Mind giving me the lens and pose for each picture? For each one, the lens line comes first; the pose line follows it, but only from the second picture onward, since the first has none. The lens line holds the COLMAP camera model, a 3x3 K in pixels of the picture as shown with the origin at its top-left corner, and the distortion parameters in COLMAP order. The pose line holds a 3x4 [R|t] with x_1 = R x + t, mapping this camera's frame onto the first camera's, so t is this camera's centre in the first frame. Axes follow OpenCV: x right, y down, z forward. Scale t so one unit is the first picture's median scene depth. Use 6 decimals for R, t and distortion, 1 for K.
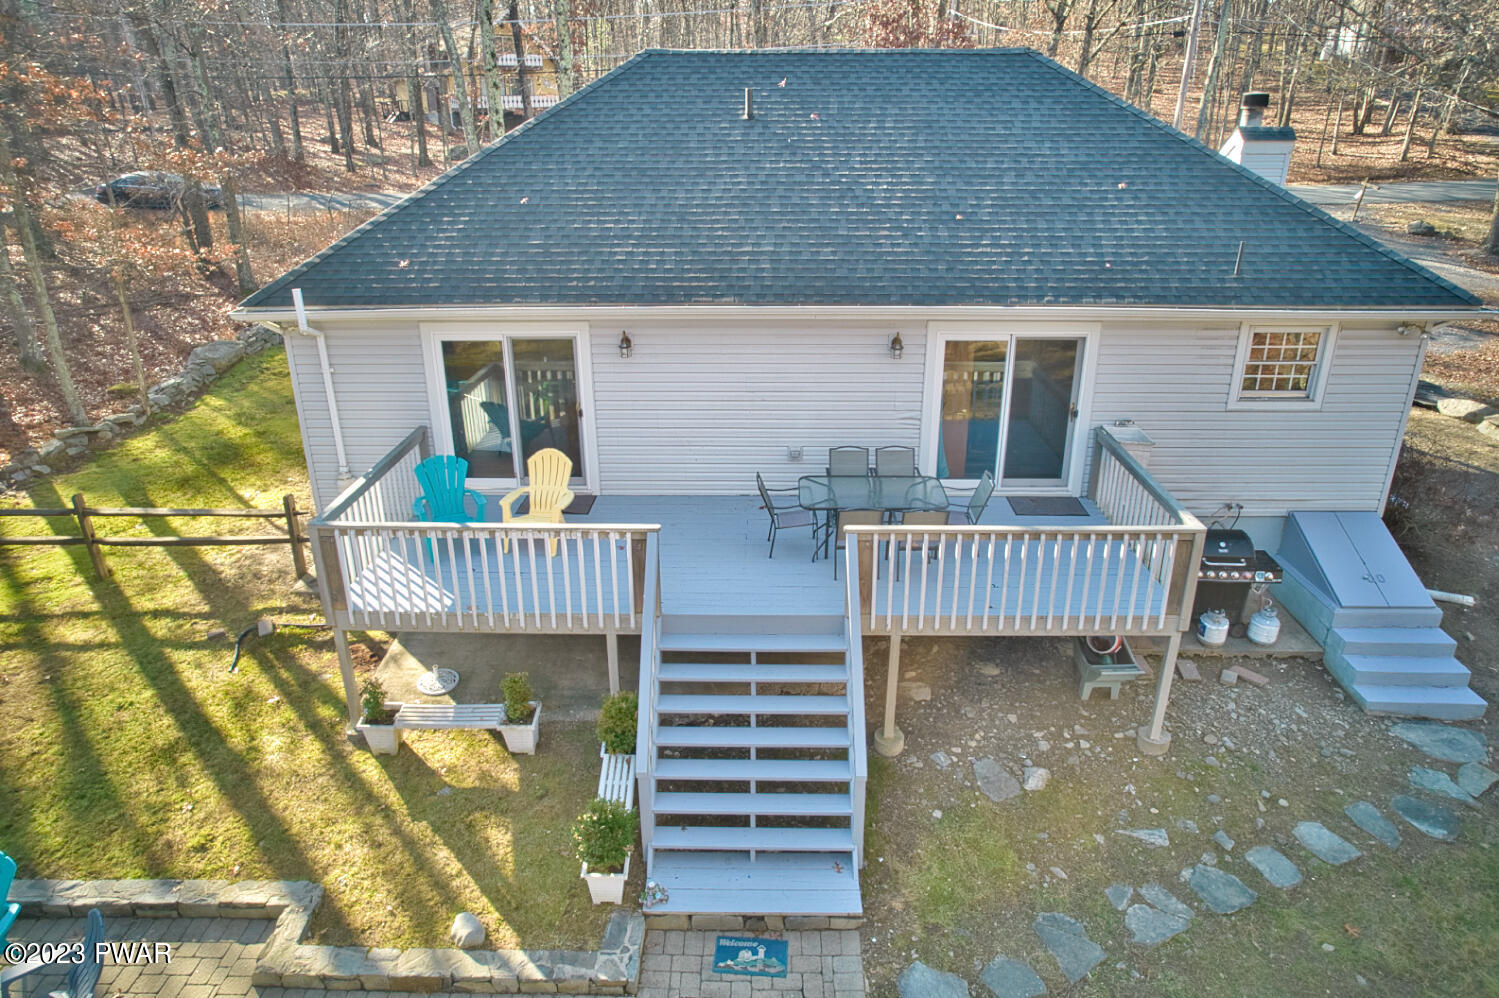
lens RADIAL K [[968.8, 0, 745.9], [0, 968.8, 492.7], [0, 0, 1]] dist [-0.039468, 0.032425]
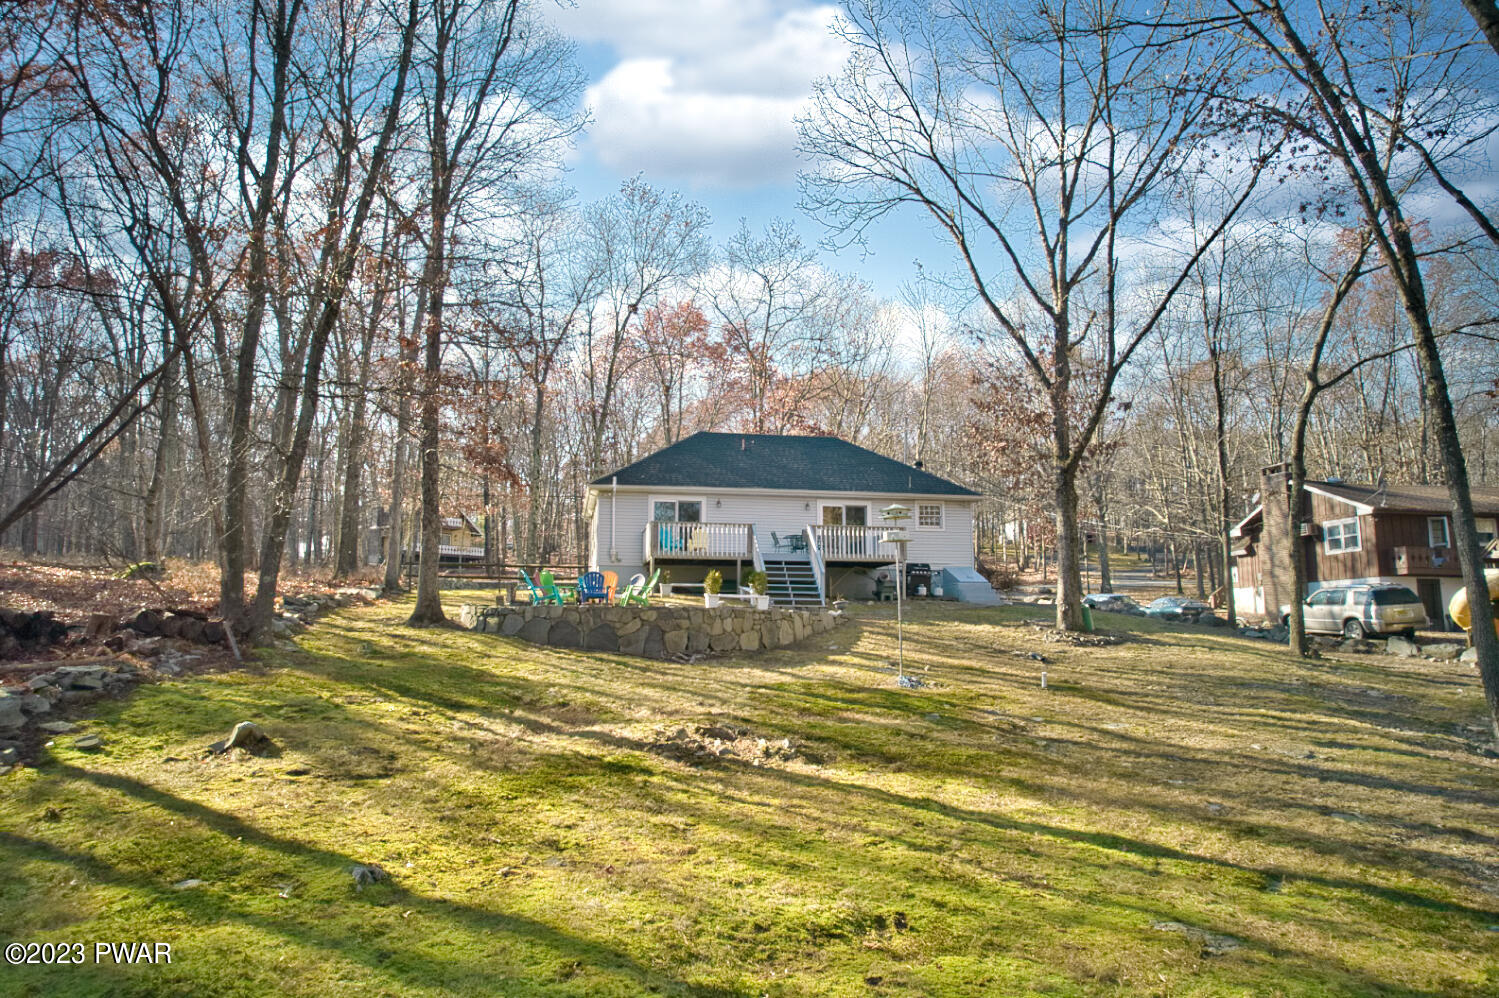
lens RADIAL K [[968.8, 0, 743.7], [0, 968.8, 501.0], [0, 0, 1]] dist [-0.039468, 0.032425]
pose [[0.977740, 0.032644, 0.207264, -0.671759], [0.071994, 0.875657, -0.477538, 1.273407], [-0.197081, 0.481830, 0.853814, -1.559560]]
